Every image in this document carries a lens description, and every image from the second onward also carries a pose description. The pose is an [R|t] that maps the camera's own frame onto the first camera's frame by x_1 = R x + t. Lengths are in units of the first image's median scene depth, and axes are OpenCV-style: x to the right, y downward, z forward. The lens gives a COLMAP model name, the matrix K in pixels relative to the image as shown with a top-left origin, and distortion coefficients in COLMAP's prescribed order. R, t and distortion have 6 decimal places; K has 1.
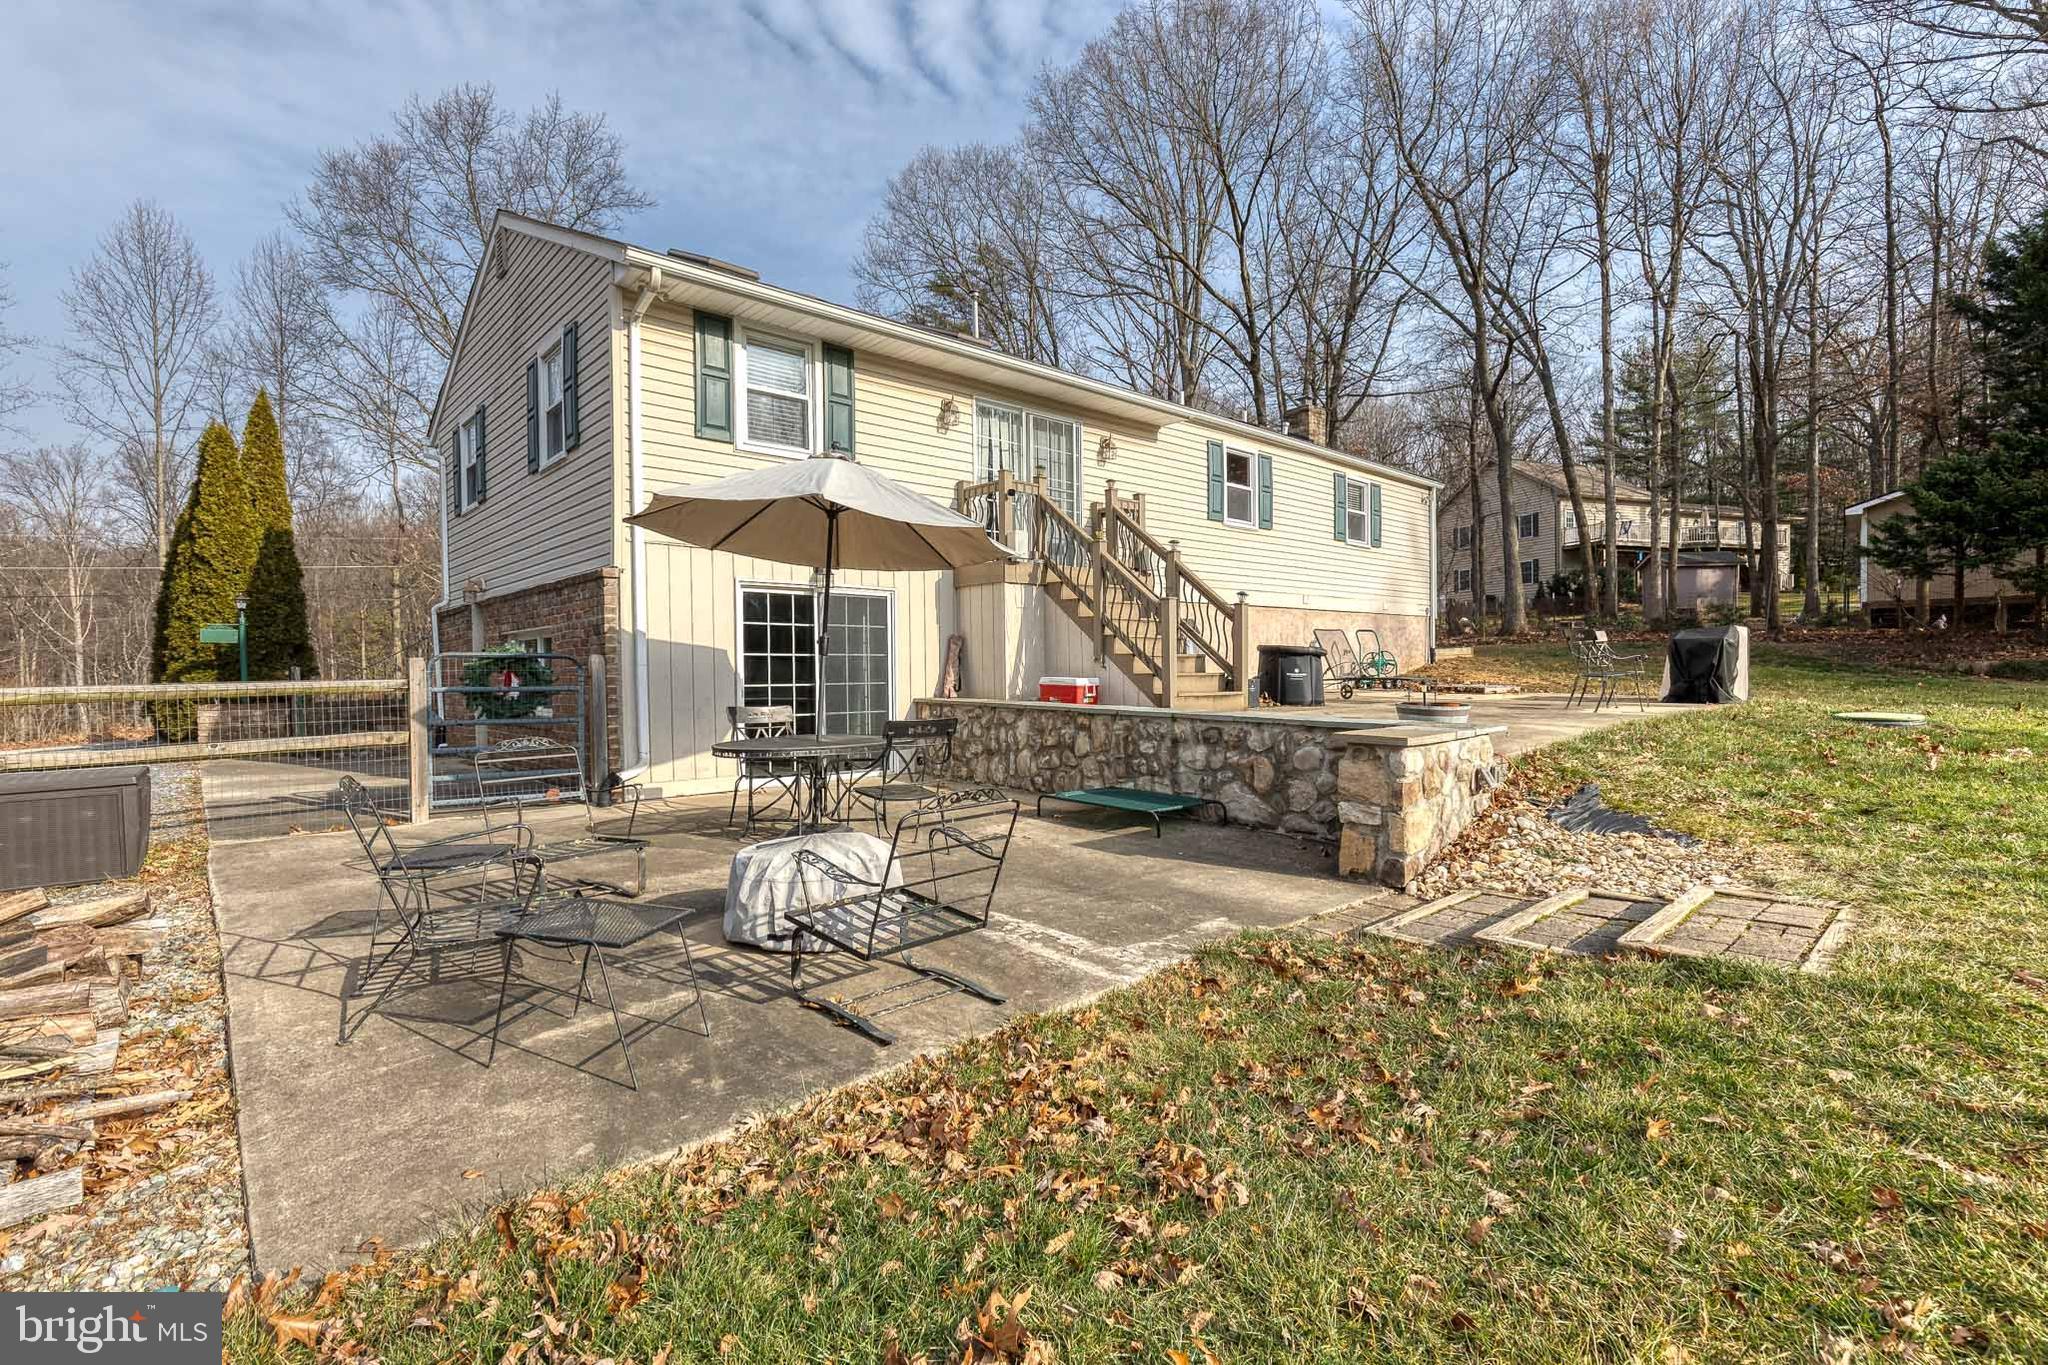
lens RADIAL K [[919.3, 0, 1019.9], [0, 919.3, 680.7], [0, 0, 1]] dist [0.008559, 0.000547]
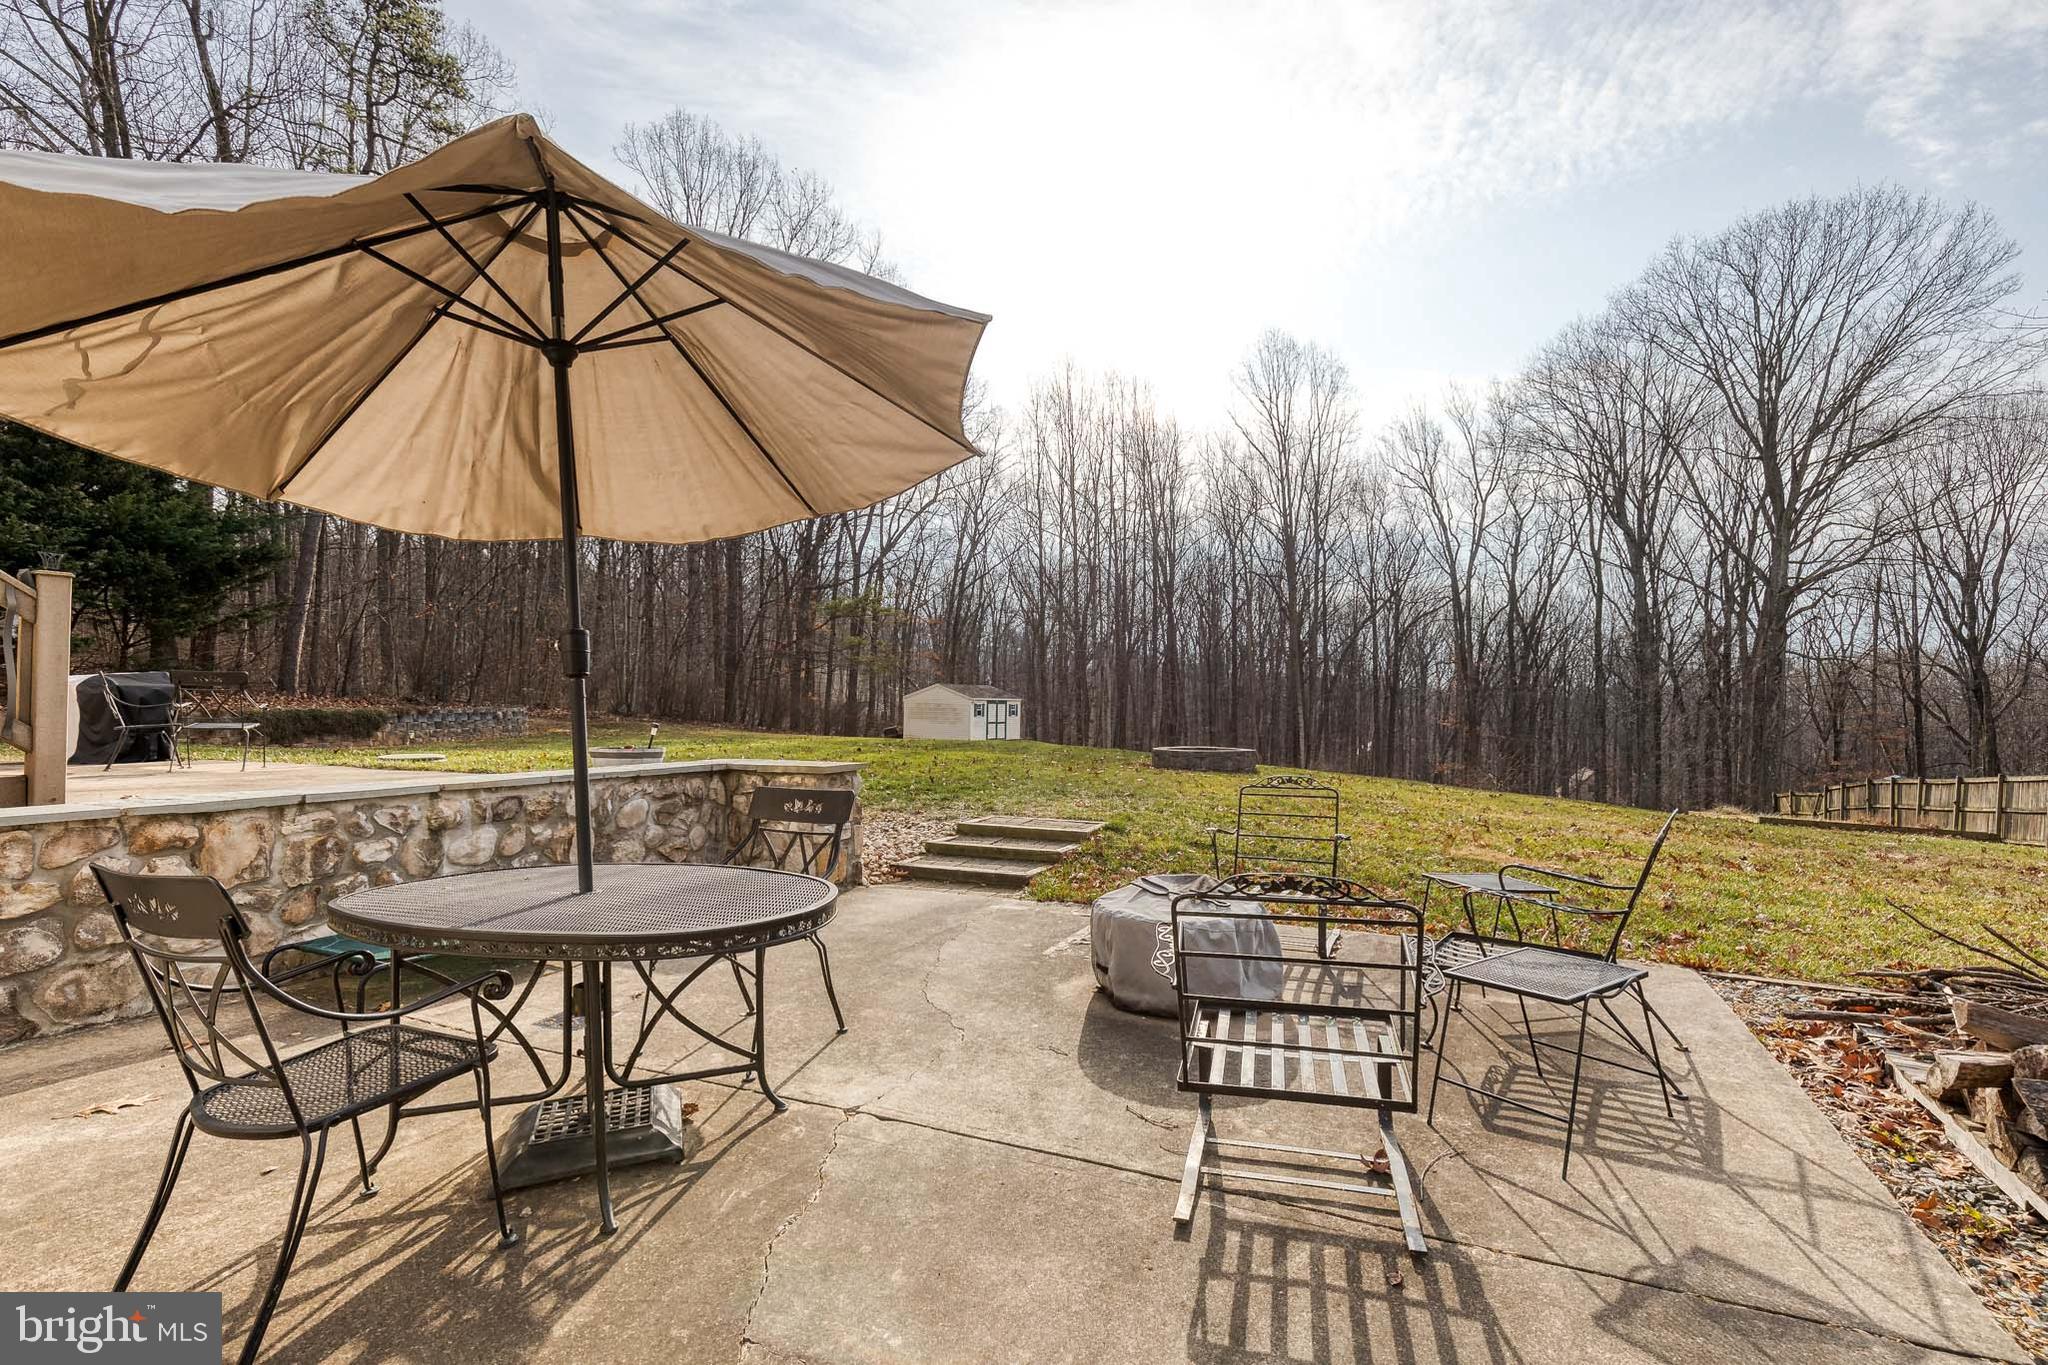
lens RADIAL K [[919.3, 0, 1025.8], [0, 919.3, 689.5], [0, 0, 1]] dist [0.008559, 0.000547]
pose [[-0.432485, 0.025295, 0.901286, -0.593886], [0.017582, 0.999653, -0.019619, -0.010802], [-0.901470, 0.007362, -0.432780, 0.934820]]
